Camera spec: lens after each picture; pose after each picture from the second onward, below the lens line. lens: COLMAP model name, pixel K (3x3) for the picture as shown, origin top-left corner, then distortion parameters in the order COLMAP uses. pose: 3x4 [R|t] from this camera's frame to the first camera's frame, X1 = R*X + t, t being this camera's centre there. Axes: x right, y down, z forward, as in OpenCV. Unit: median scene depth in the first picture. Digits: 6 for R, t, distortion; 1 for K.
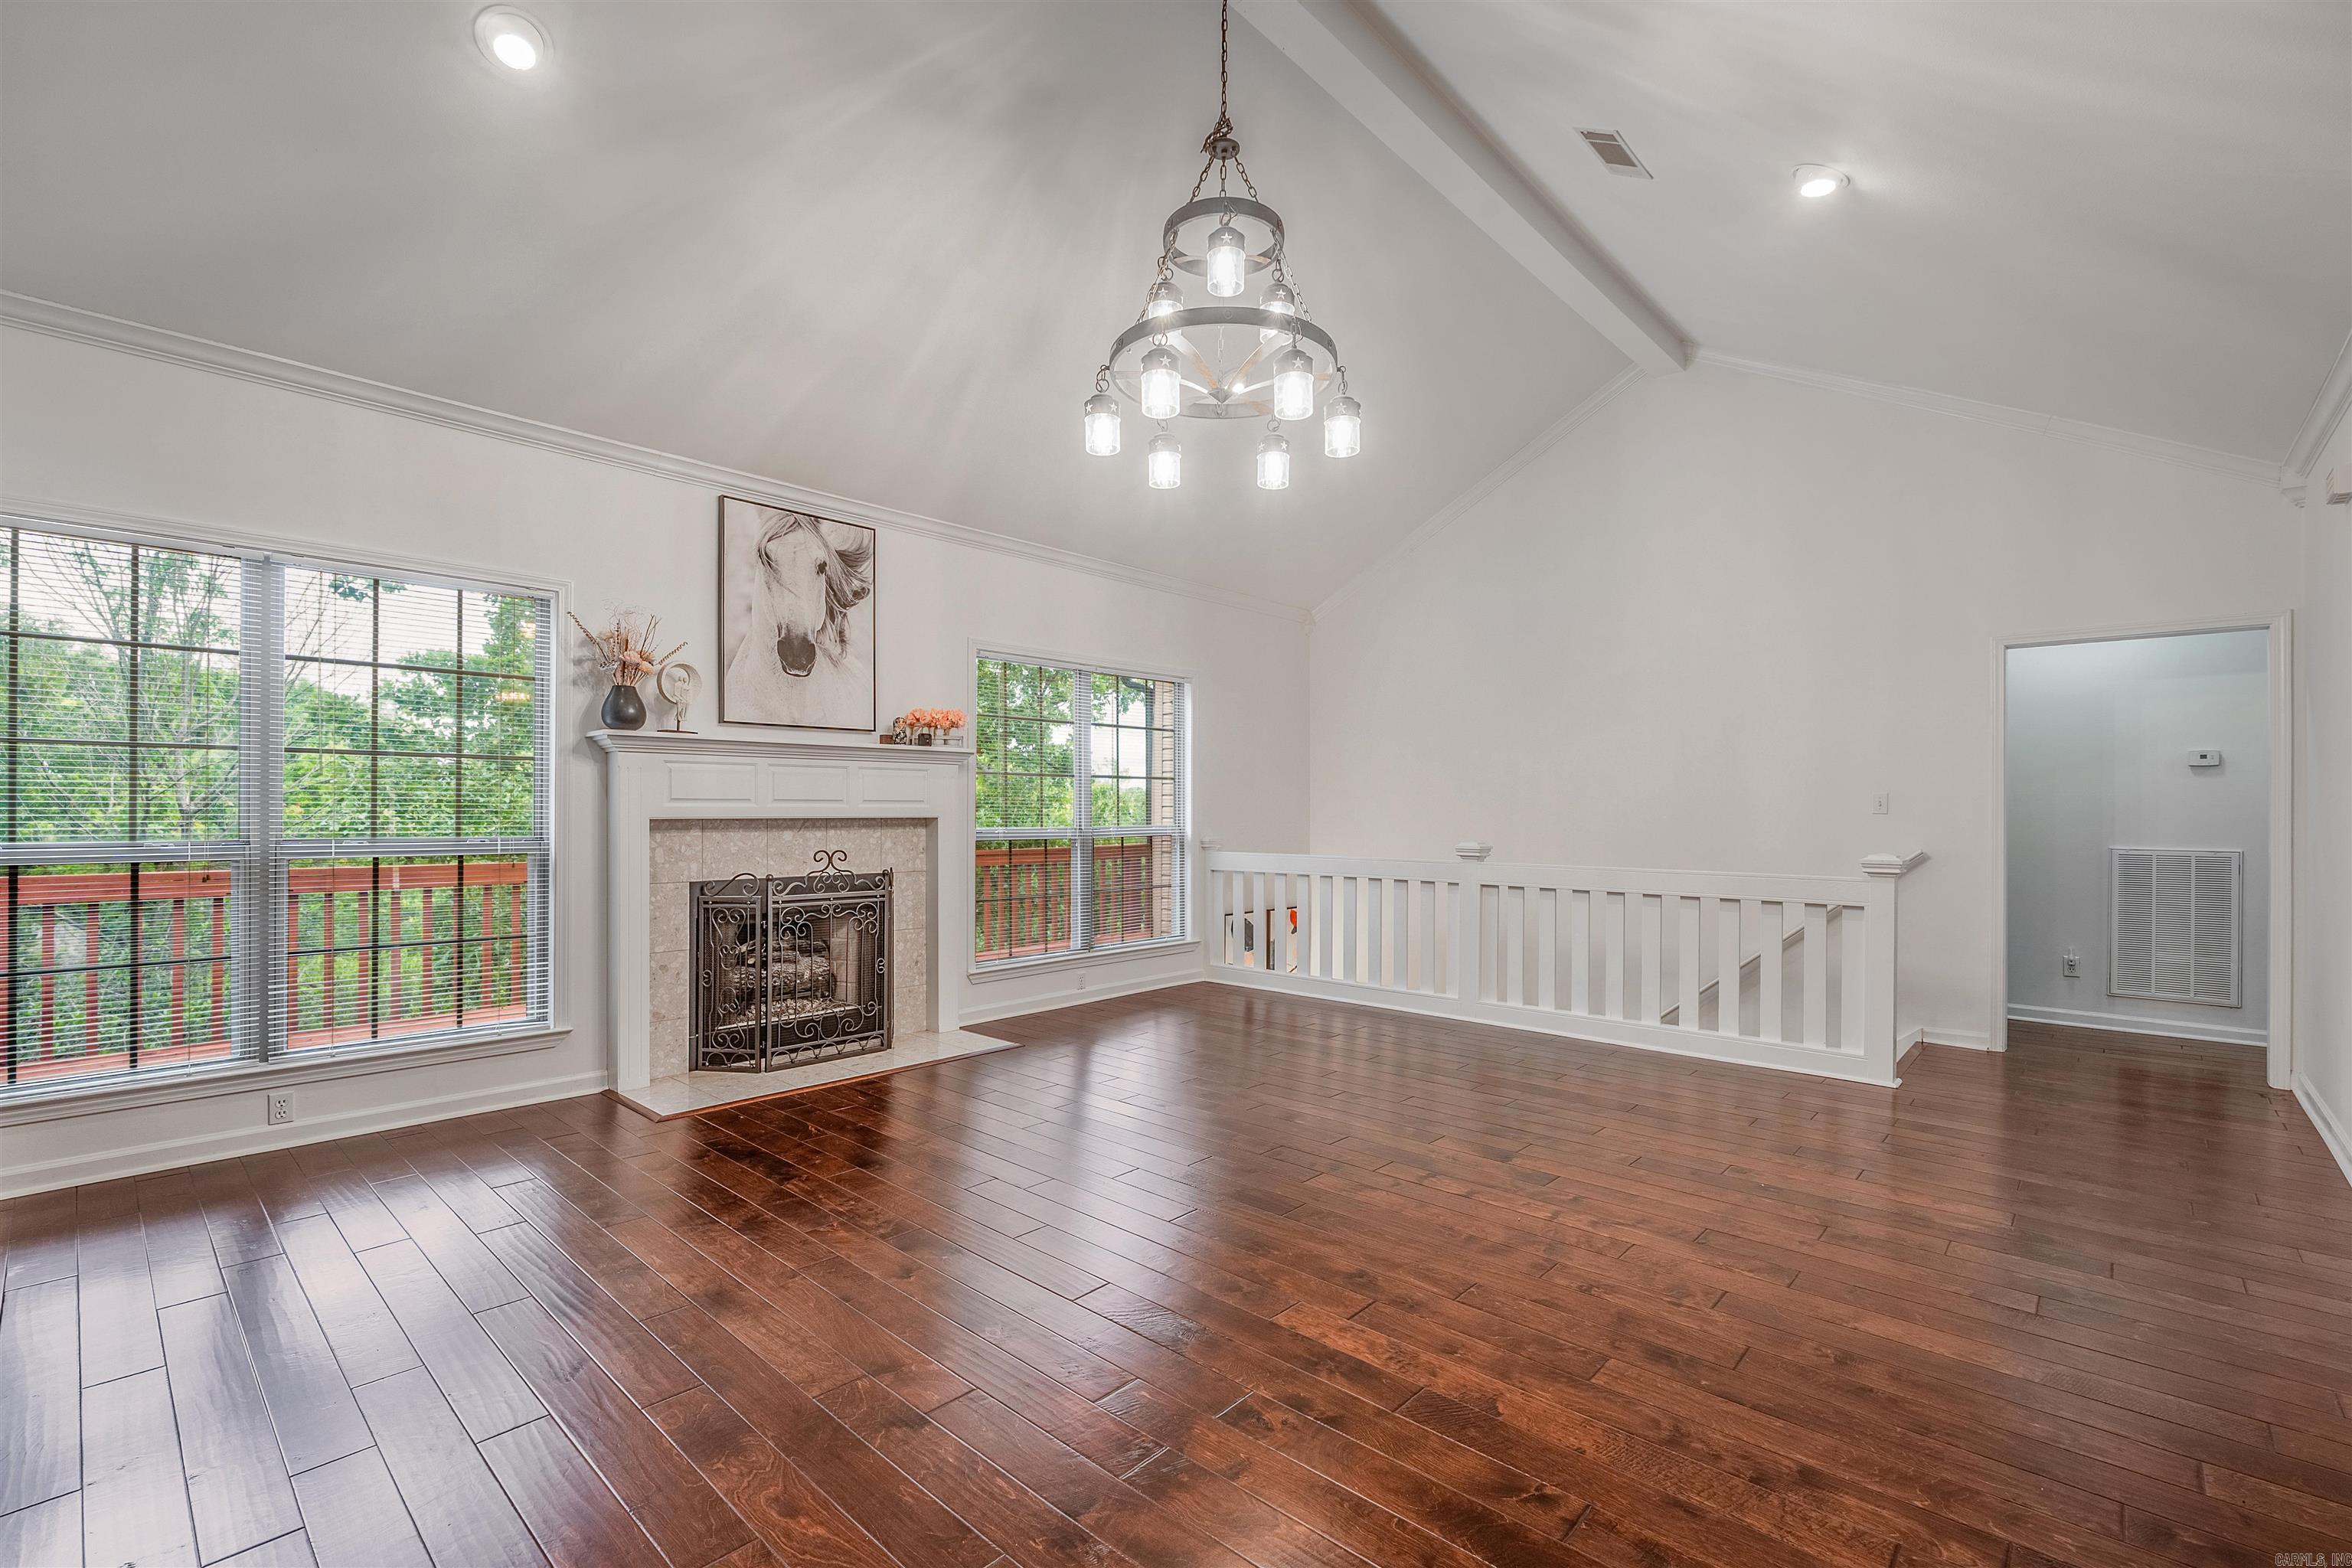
lens RADIAL K [[998.3, 0, 1174.7], [0, 998.3, 802.0], [0, 0, 1]] dist [-0.008873, -0.000488]
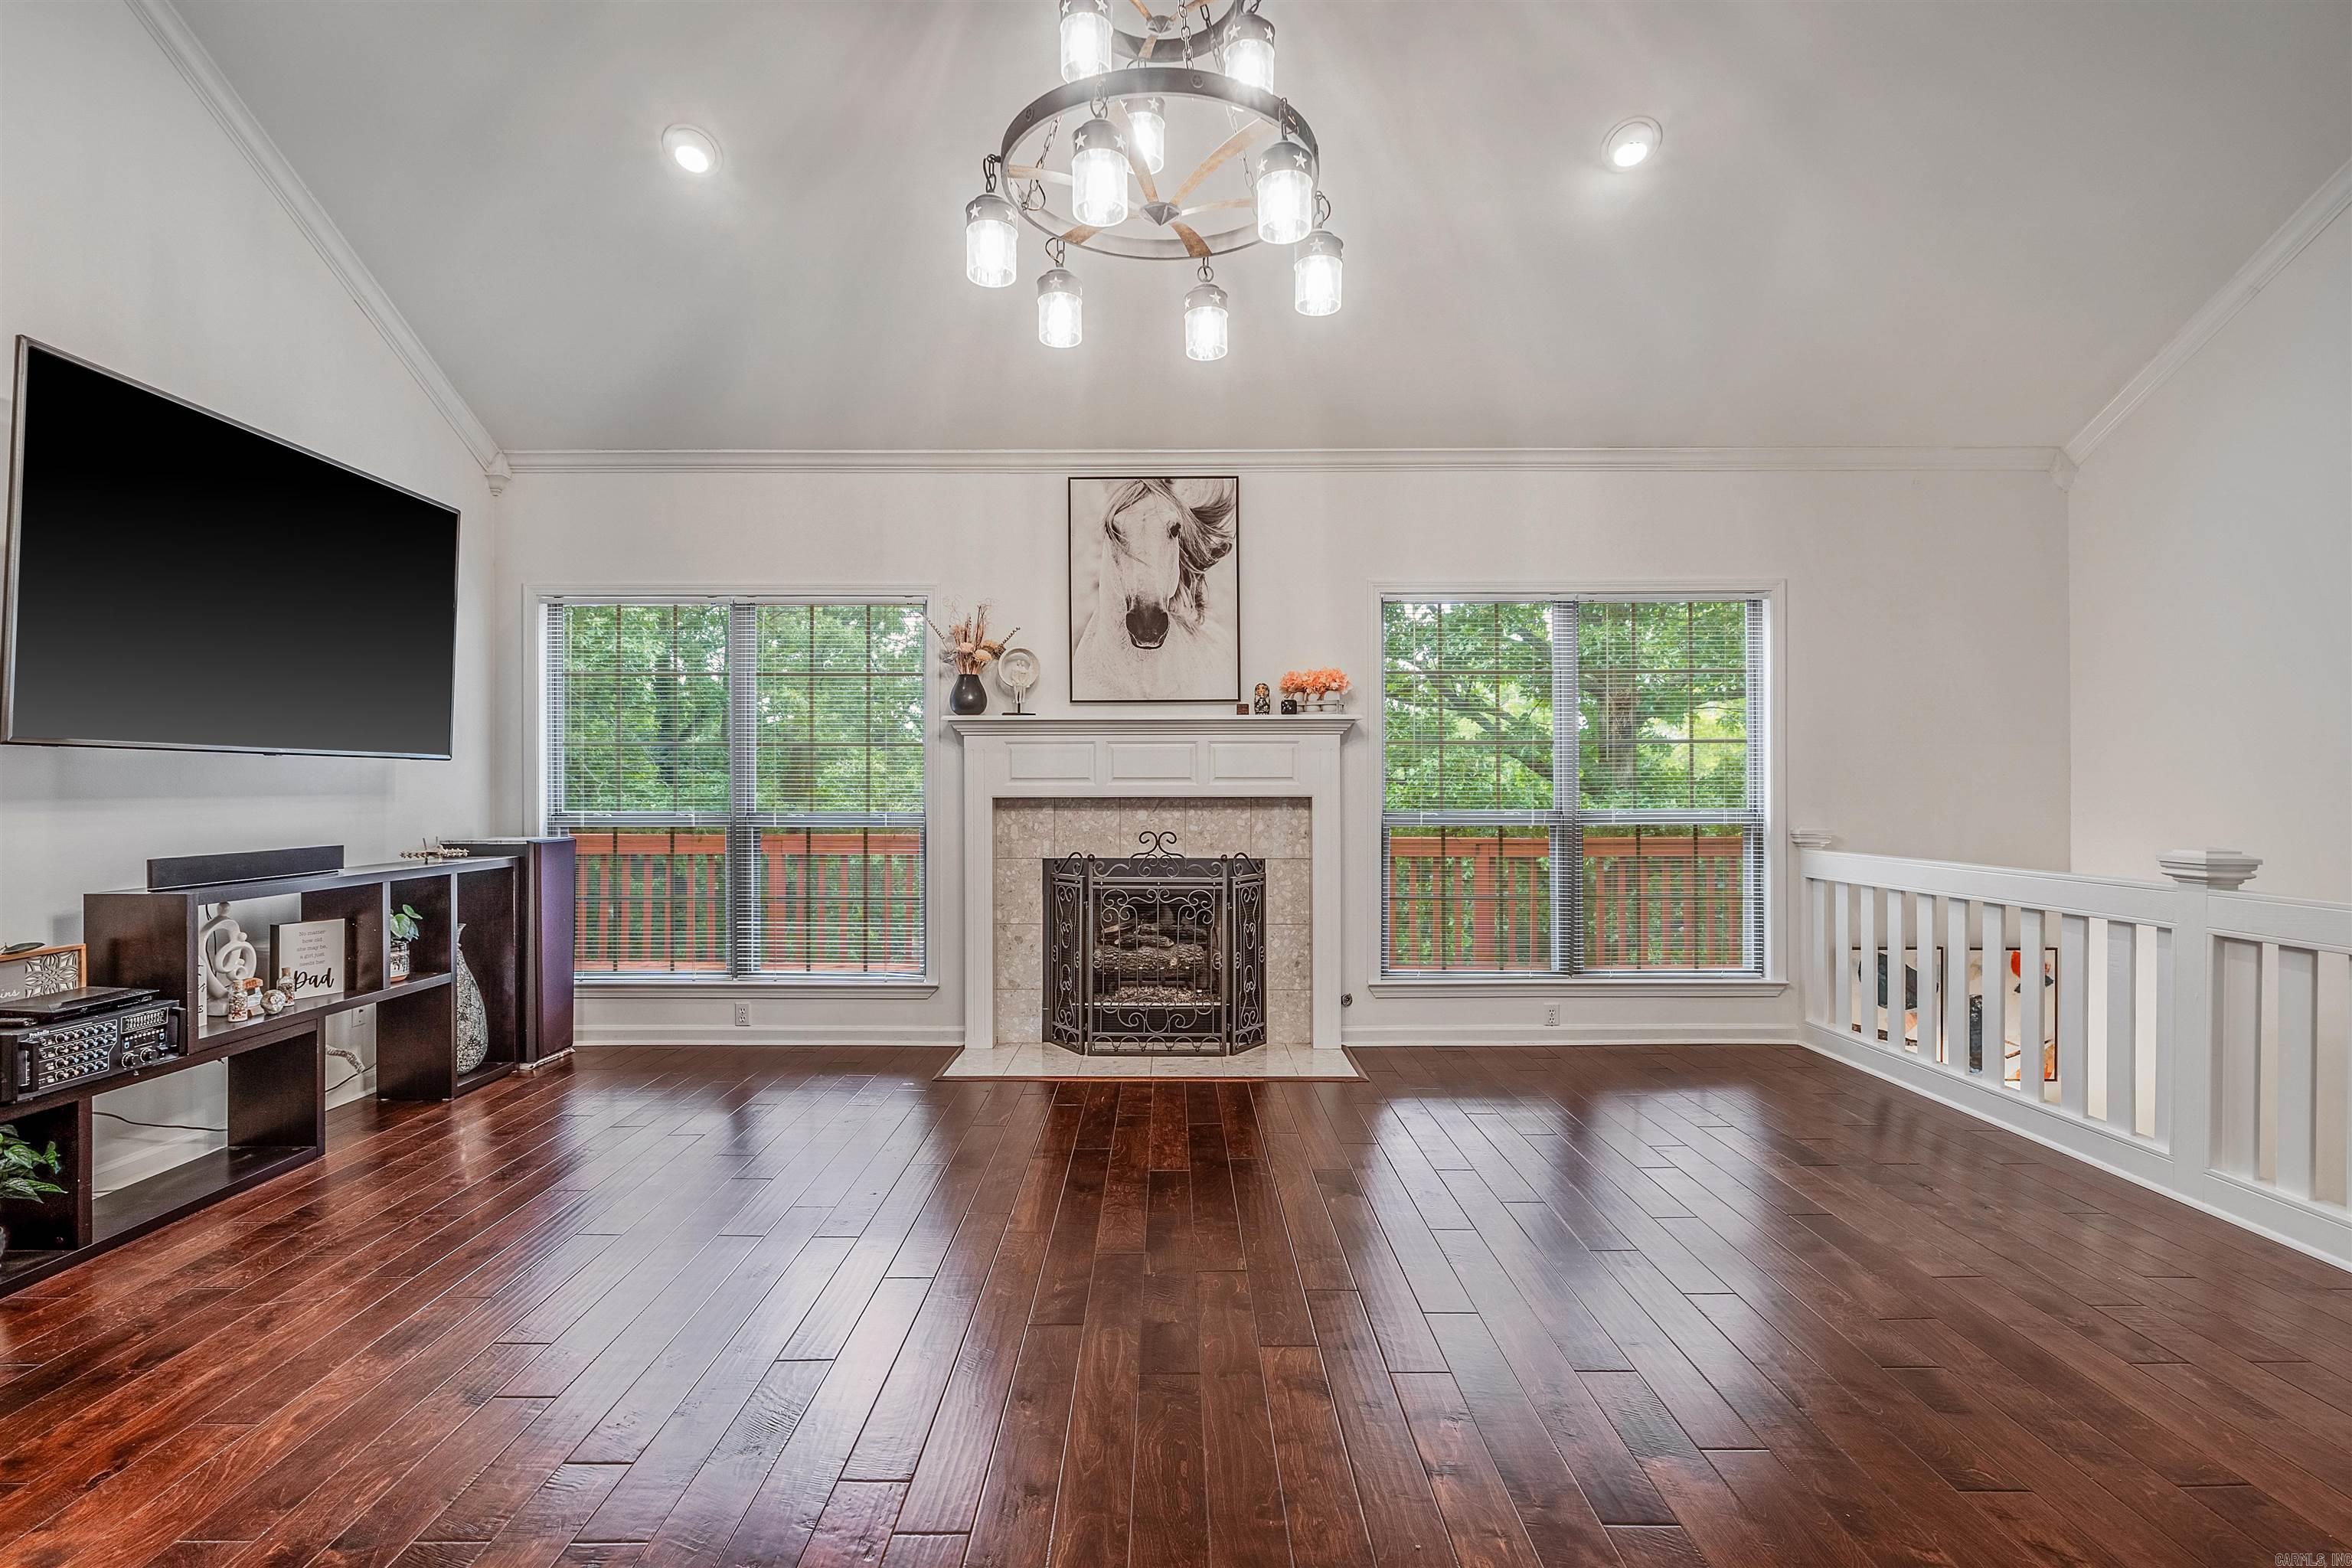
lens RADIAL K [[1105.5, 0, 1179.3], [0, 1105.5, 781.6], [0, 0, 1]] dist [0.003890, 0.000371]
pose [[0.693750, -0.006248, -0.720189, 0.400844], [0.008617, 0.999963, -0.000375, 0.001885], [0.720165, -0.005946, 0.693778, 0.281708]]
